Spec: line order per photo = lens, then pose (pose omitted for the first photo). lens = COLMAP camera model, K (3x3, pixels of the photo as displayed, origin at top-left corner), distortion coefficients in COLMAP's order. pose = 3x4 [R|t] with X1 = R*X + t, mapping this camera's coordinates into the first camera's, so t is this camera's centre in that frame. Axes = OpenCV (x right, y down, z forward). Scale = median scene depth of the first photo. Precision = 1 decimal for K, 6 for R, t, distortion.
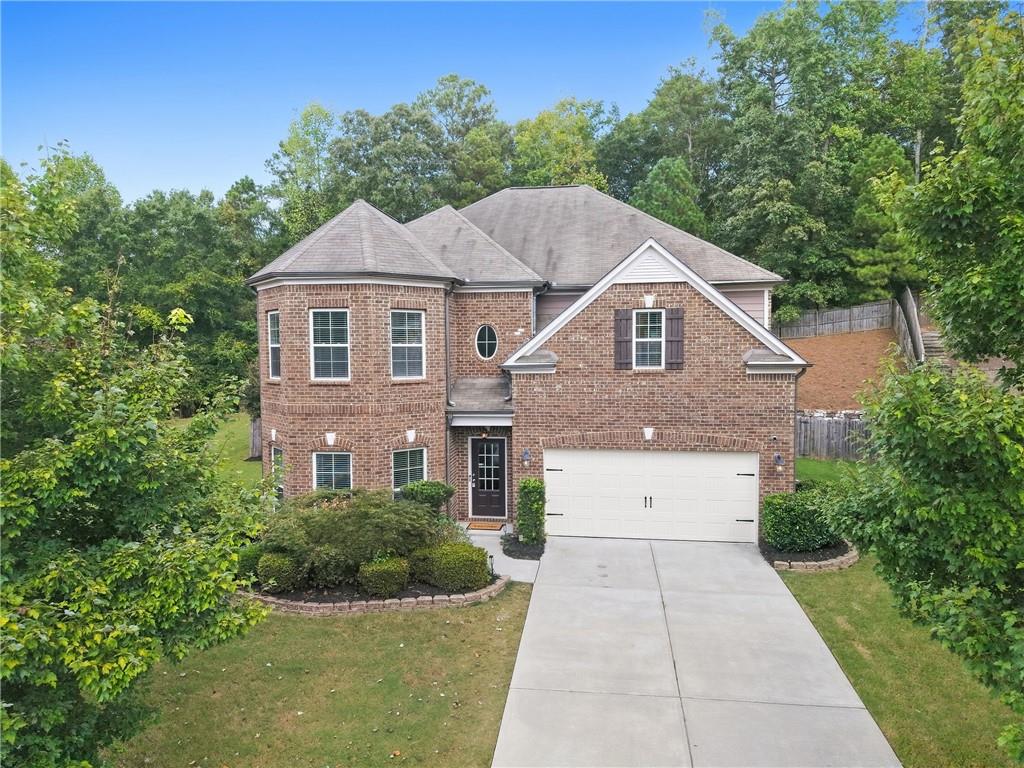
lens RADIAL K [[686.8, 0, 510.4], [0, 686.8, 384.5], [0, 0, 1]] dist [0.002846, -0.005288]
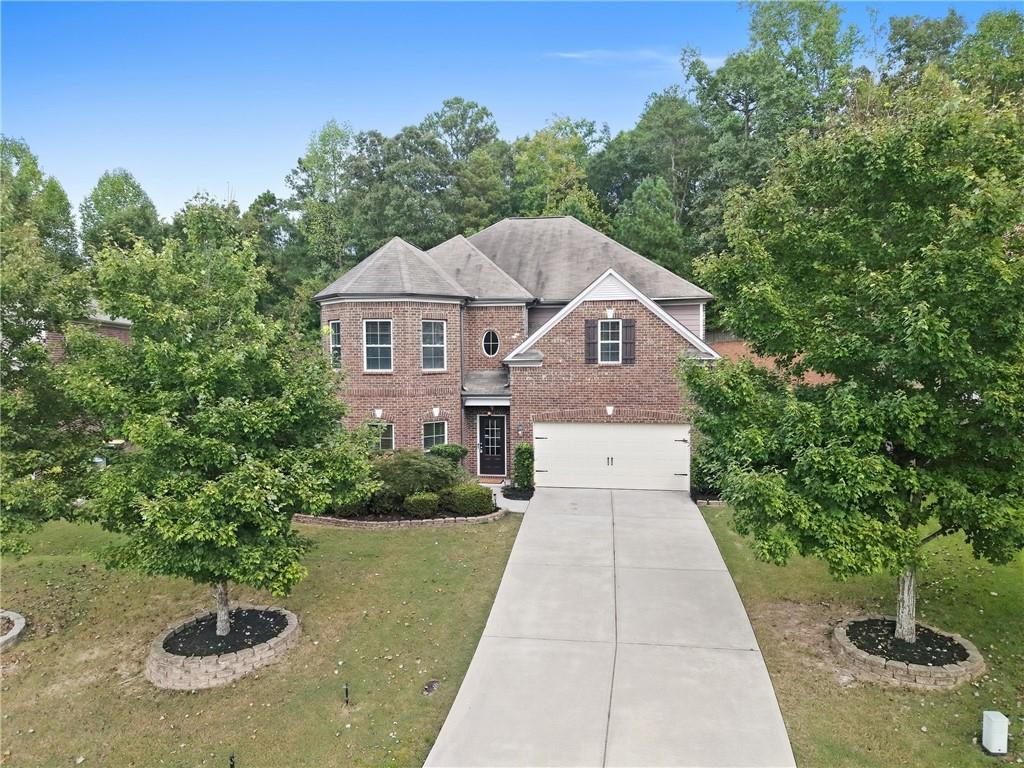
lens RADIAL K [[686.8, 0, 509.8], [0, 686.8, 384.5], [0, 0, 1]] dist [0.002846, -0.005288]
pose [[0.999999, 0.000539, -0.001358, 0.004060], [-0.000539, 1.000000, -0.000485, 0.020231], [0.001358, 0.000486, 0.999999, -0.360633]]
